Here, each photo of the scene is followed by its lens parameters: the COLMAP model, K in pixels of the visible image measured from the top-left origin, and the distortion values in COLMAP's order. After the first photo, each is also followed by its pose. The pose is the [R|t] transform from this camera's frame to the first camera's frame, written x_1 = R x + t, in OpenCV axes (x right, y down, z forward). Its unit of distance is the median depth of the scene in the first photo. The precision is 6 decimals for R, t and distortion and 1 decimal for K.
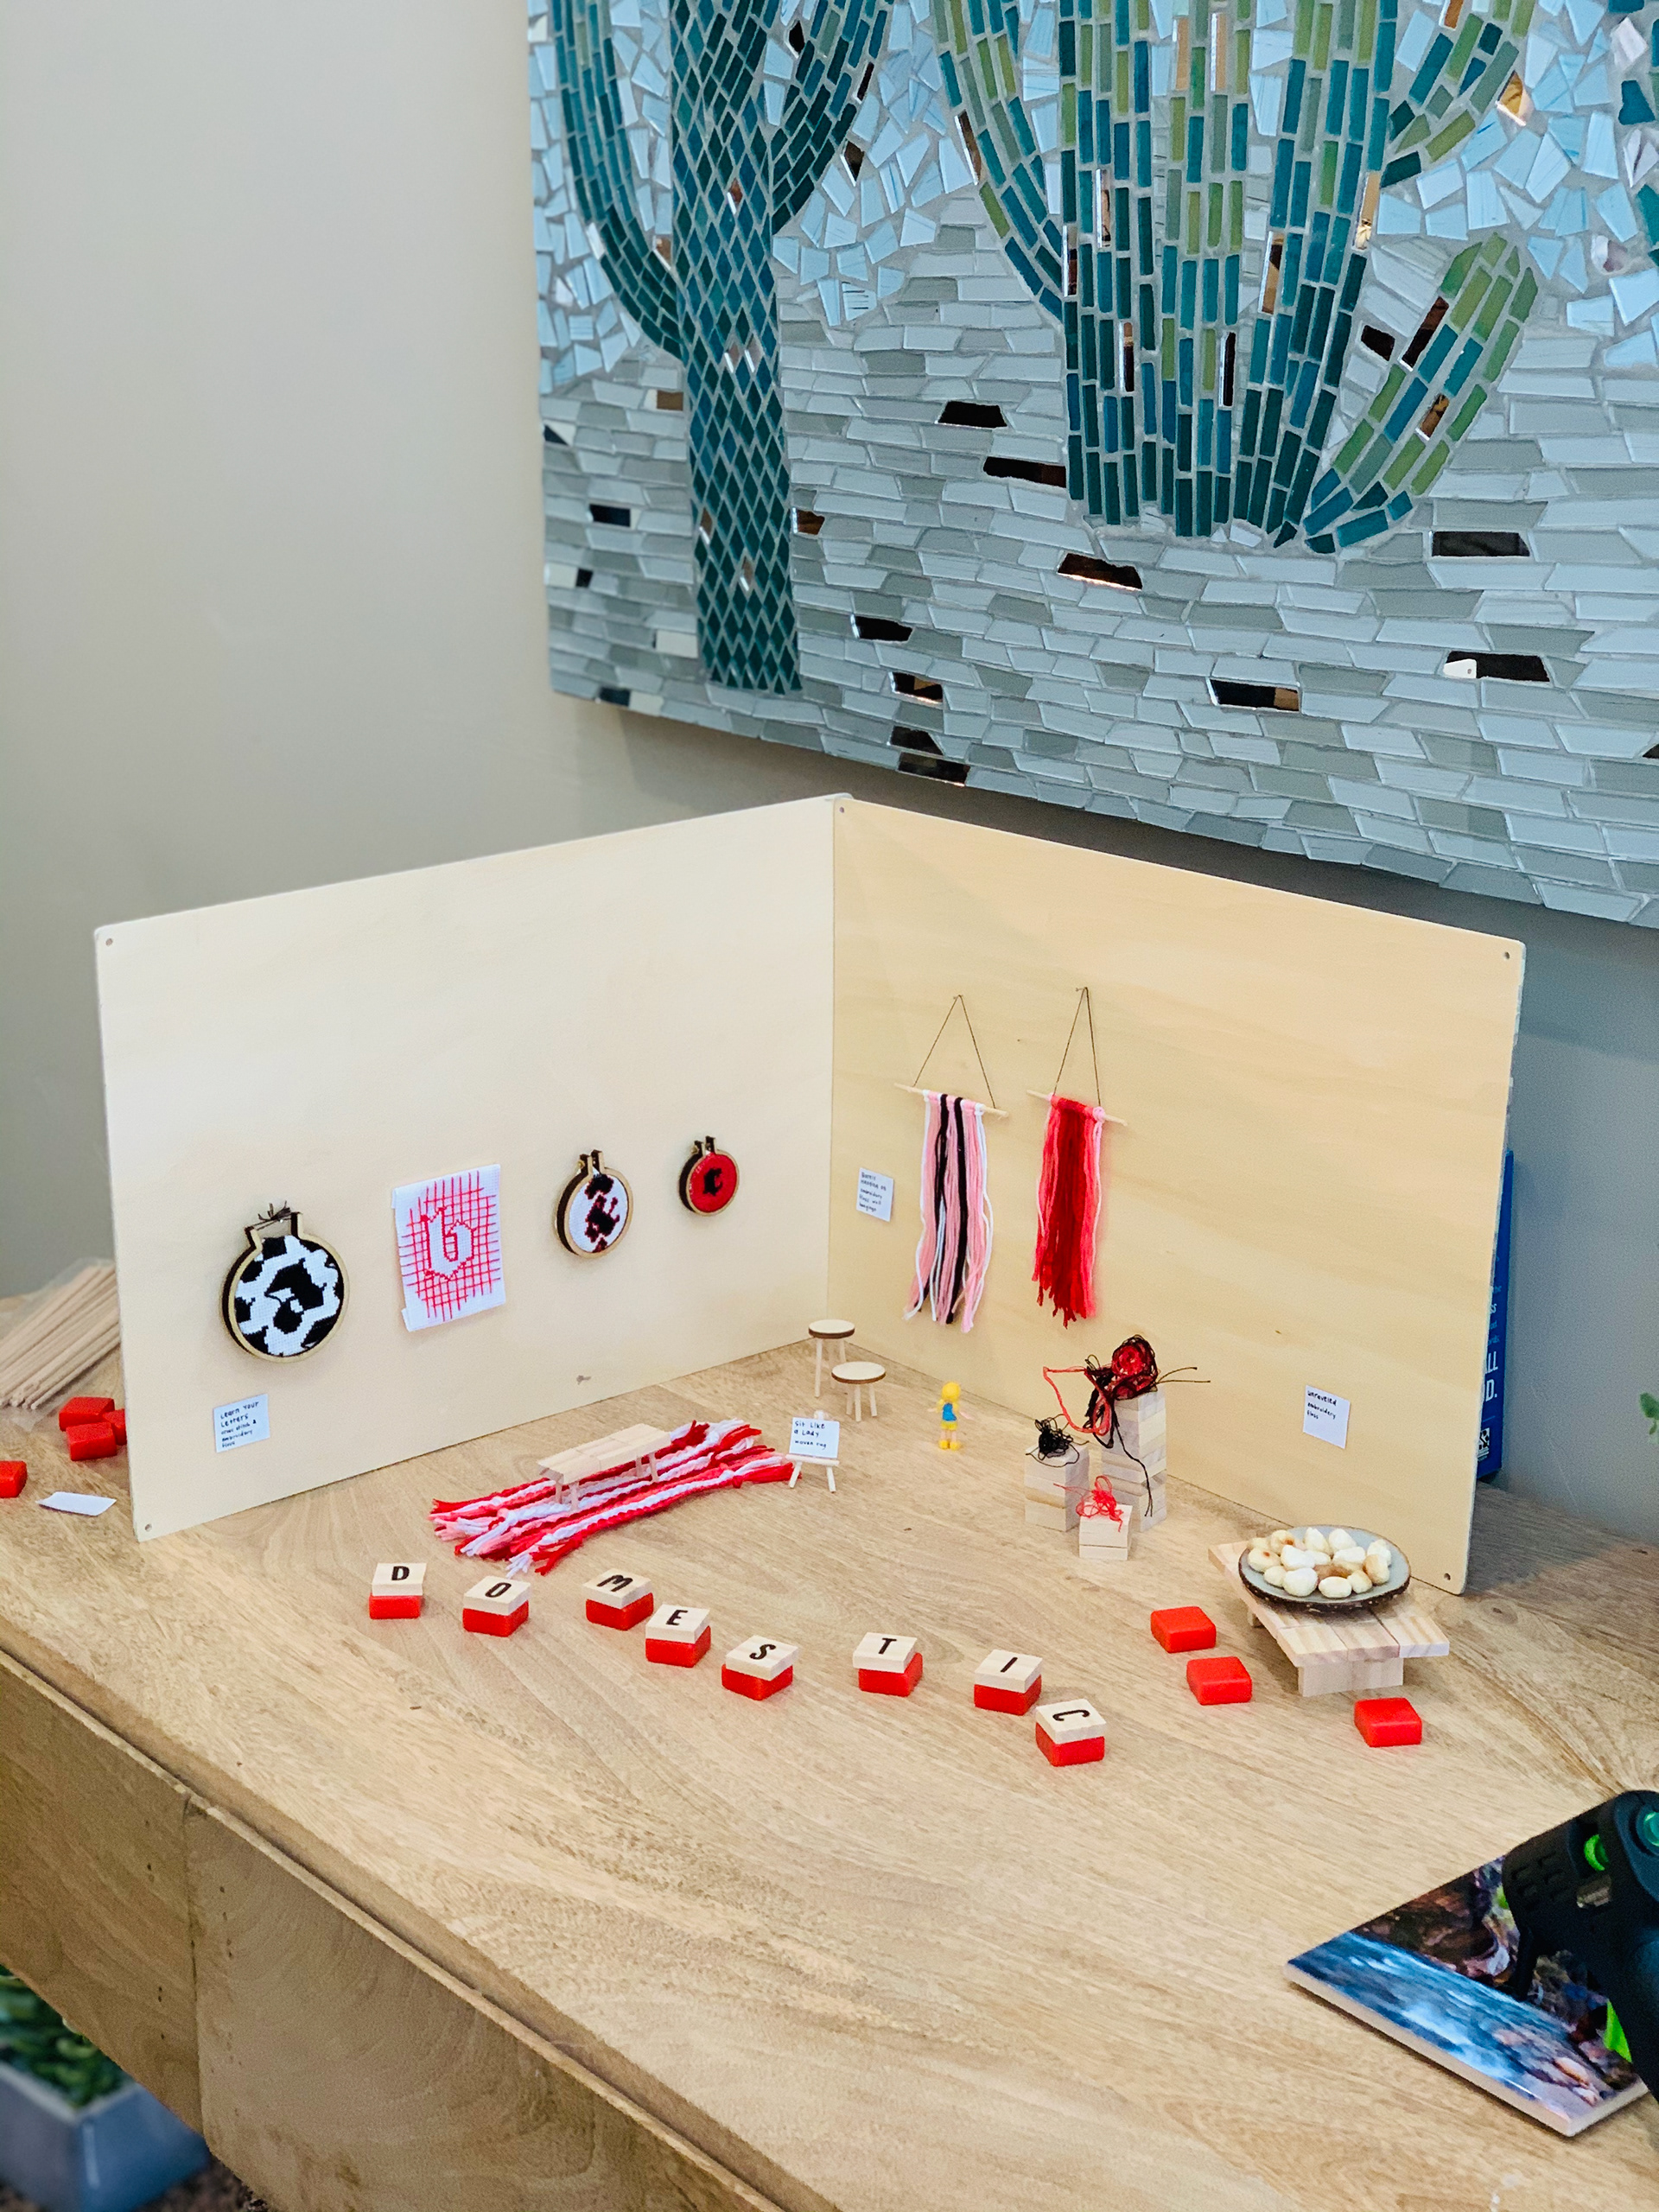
lens RADIAL K [[3302.5, 0, 819.7], [0, 3302.5, 1116.3], [0, 0, 1]] dist [0.074954, -0.125638]
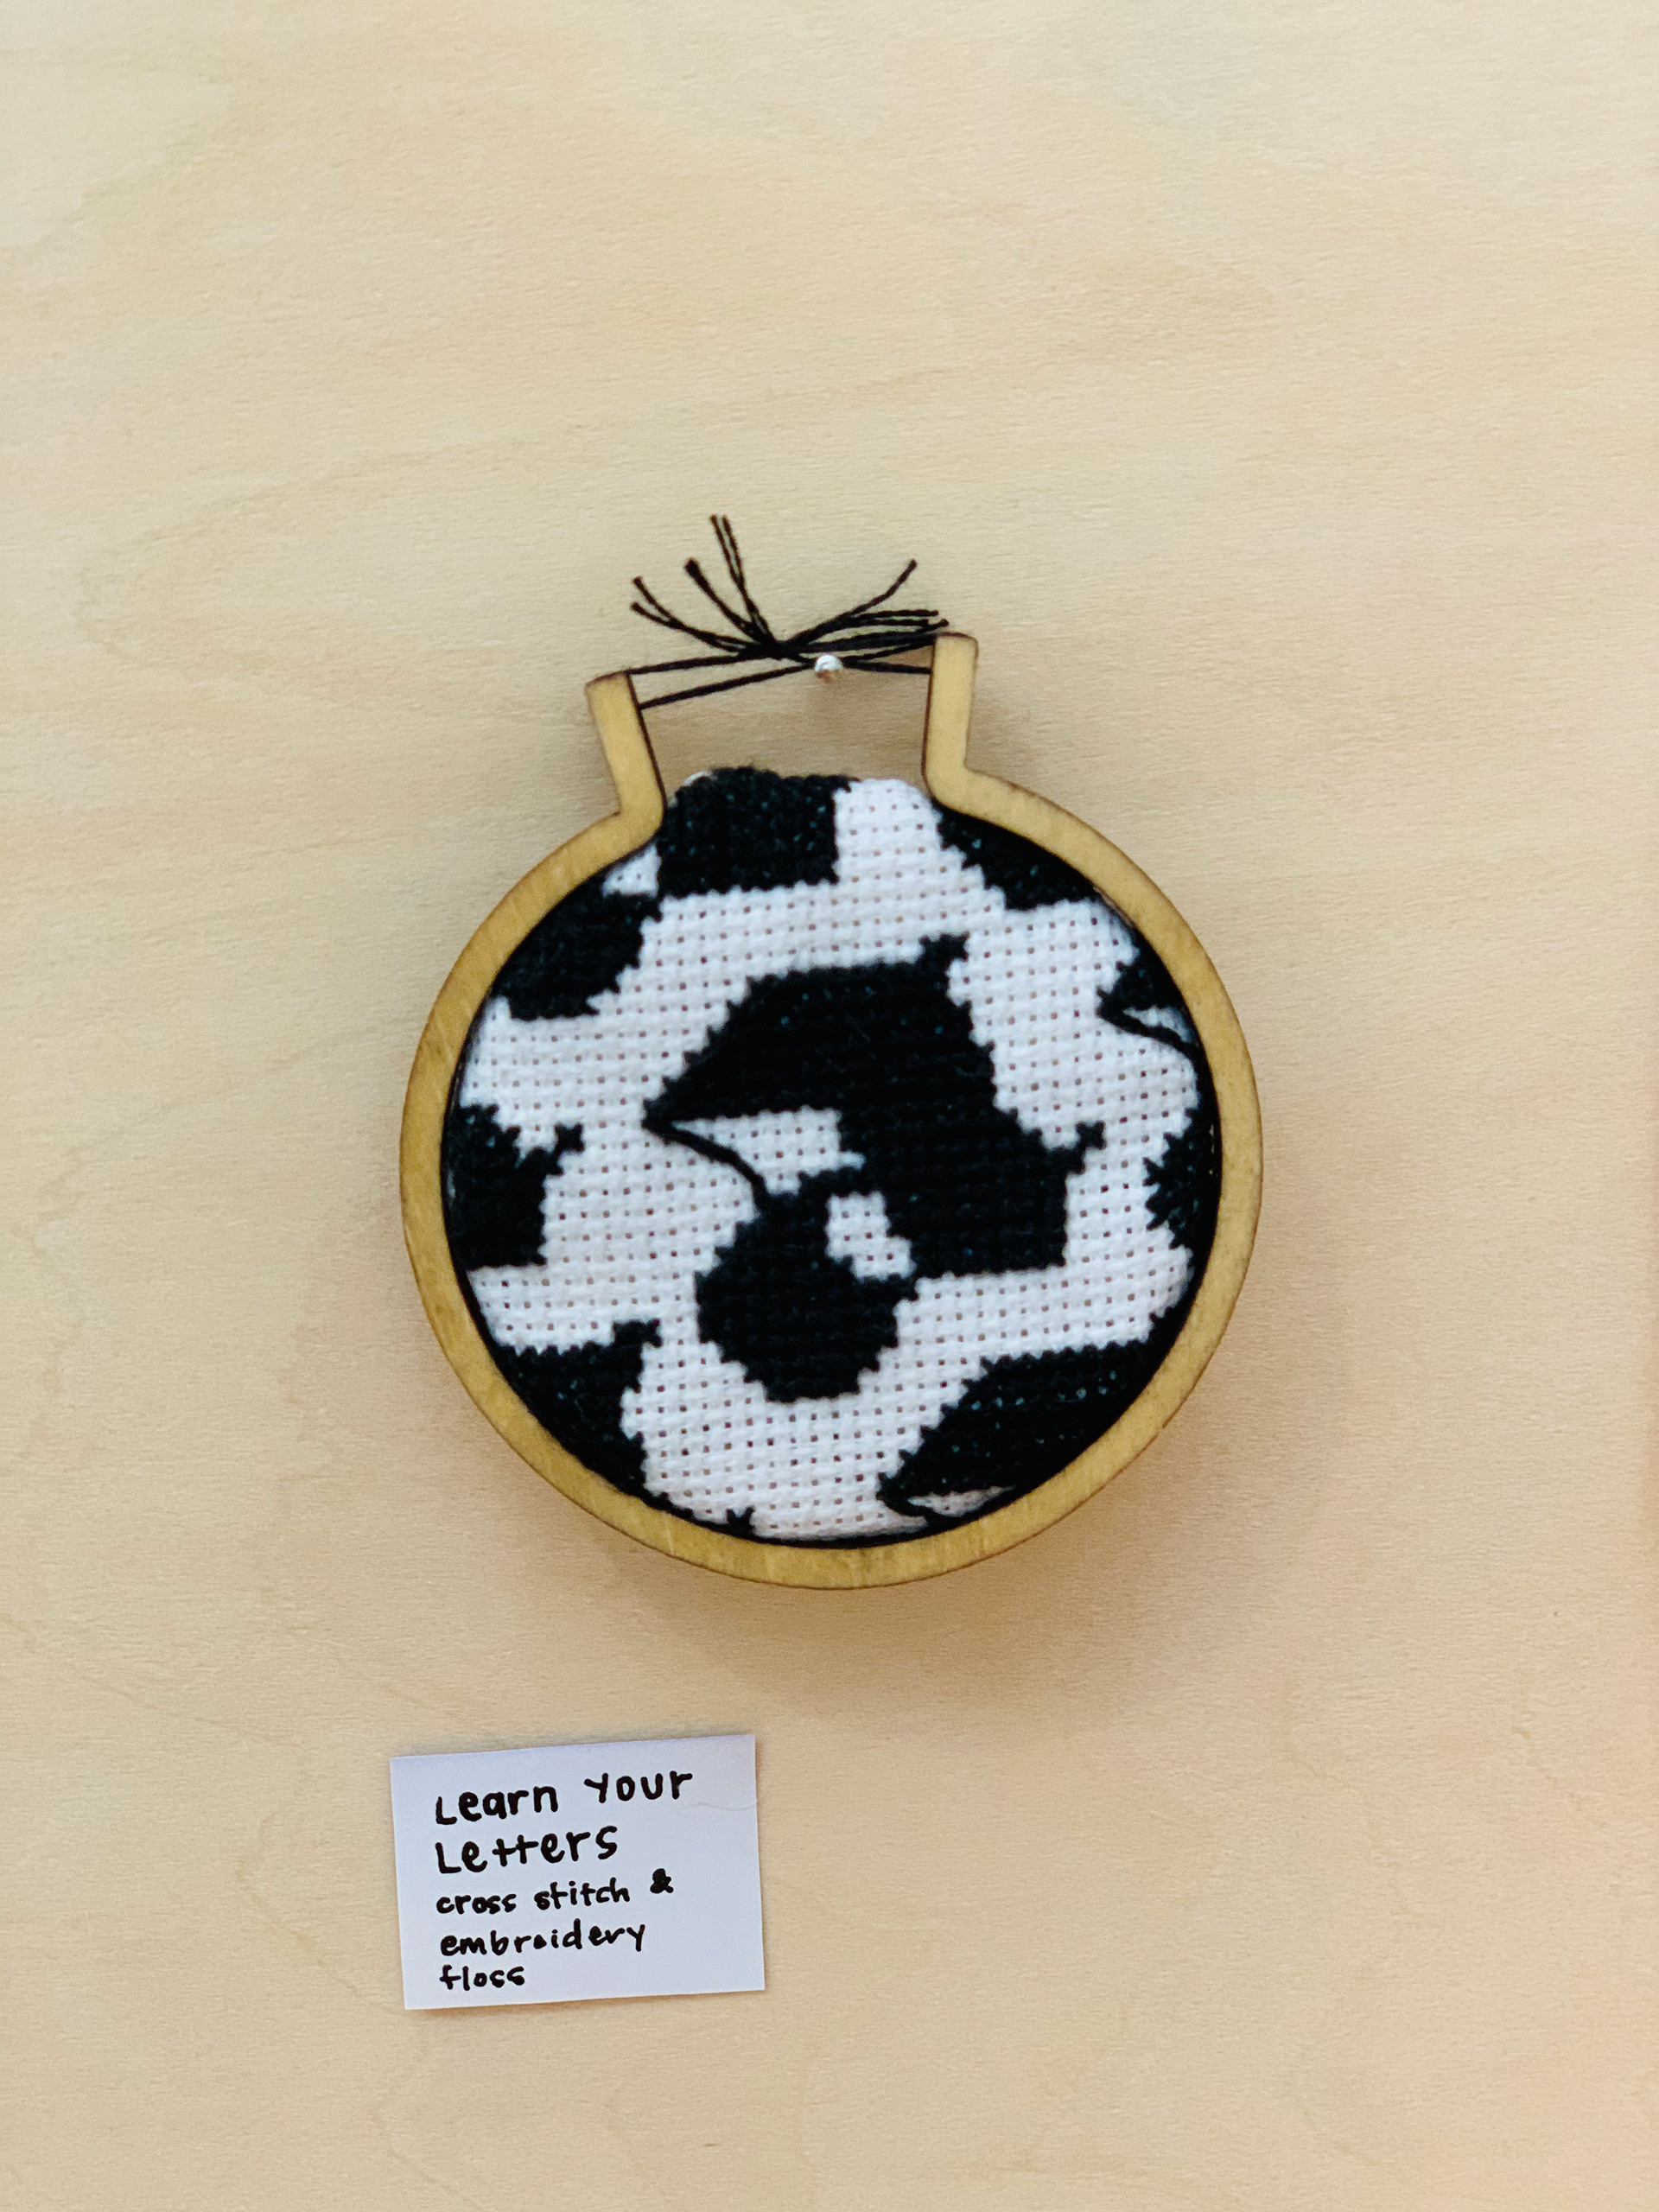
lens RADIAL K [[3302.5, 0, 819.7], [0, 3302.5, 1116.3], [0, 0, 1]] dist [0.074954, -0.125638]
pose [[0.800724, 0.133495, -0.583969, -0.069536], [-0.149771, 0.988506, 0.020611, 0.048381], [0.580008, 0.070958, 0.811514, 0.862190]]
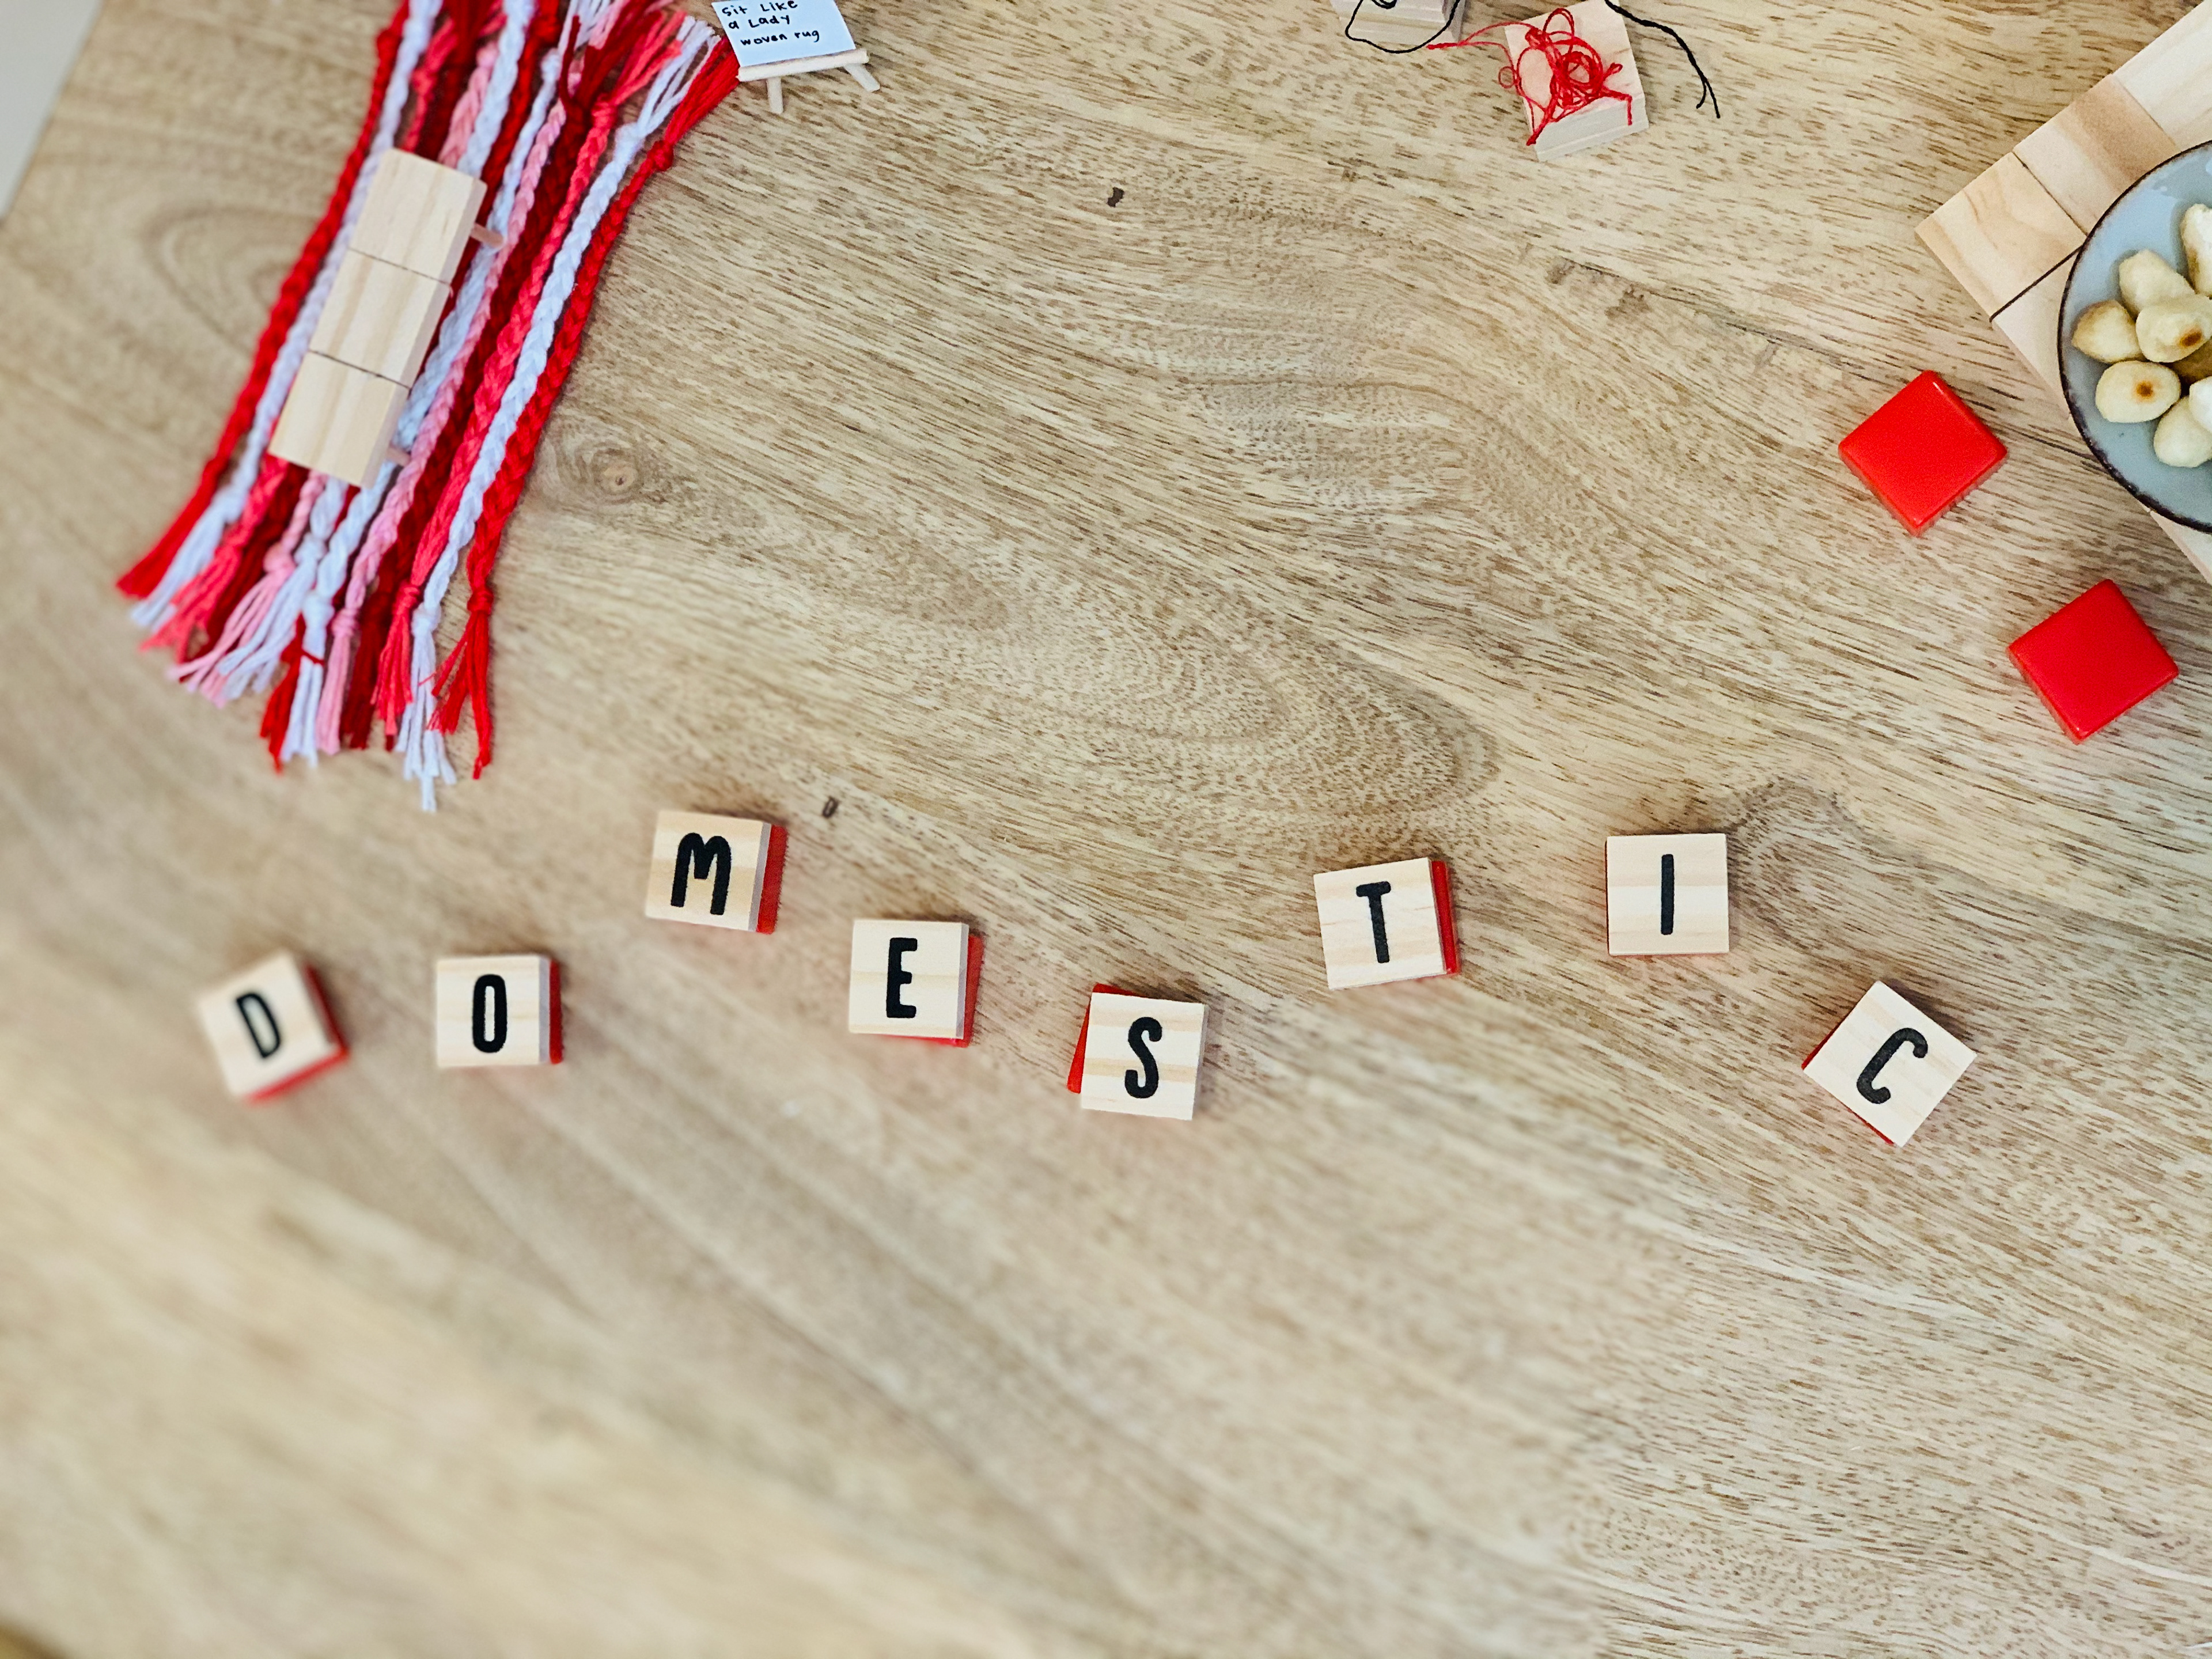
lens RADIAL K [[3302.5, 0, 1102.0], [0, 3302.5, 816.0], [0, 0, 1]] dist [0.074954, -0.125638]
pose [[0.890433, -0.434712, -0.134735, 0.047318], [0.309338, 0.360944, 0.879790, -0.222287], [-0.333824, -0.825073, 0.455869, 0.725741]]
